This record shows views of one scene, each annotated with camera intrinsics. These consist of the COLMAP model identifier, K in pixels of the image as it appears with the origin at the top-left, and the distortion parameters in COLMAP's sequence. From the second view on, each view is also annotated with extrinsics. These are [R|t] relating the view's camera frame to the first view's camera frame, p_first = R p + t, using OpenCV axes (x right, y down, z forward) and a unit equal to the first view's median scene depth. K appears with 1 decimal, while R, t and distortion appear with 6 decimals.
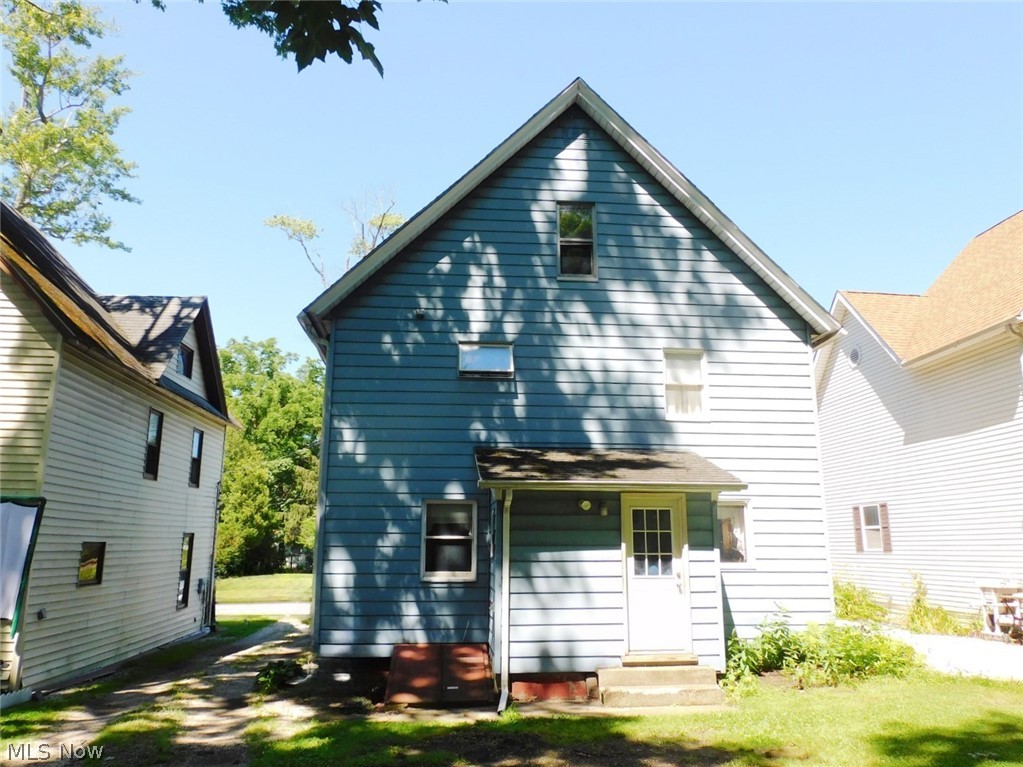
lens RADIAL K [[769.7, 0, 511.5], [0, 769.7, 383.5], [0, 0, 1]] dist [-0.003392, -0.010141]
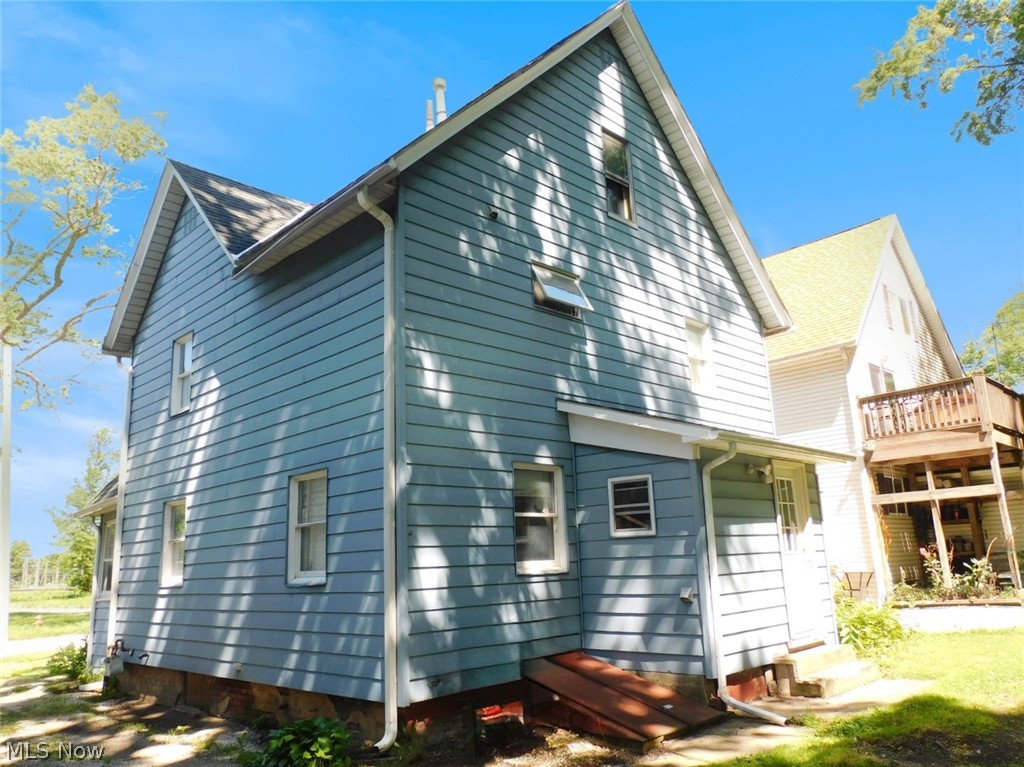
lens RADIAL K [[770.5, 0, 512.0], [0, 770.5, 383.5], [0, 0, 1]] dist [-0.003392, -0.010141]
pose [[0.766451, 0.114179, 0.632073, -0.558417], [-0.094581, 0.993408, -0.064762, 0.118628], [-0.635301, -0.010145, 0.772198, 0.421673]]
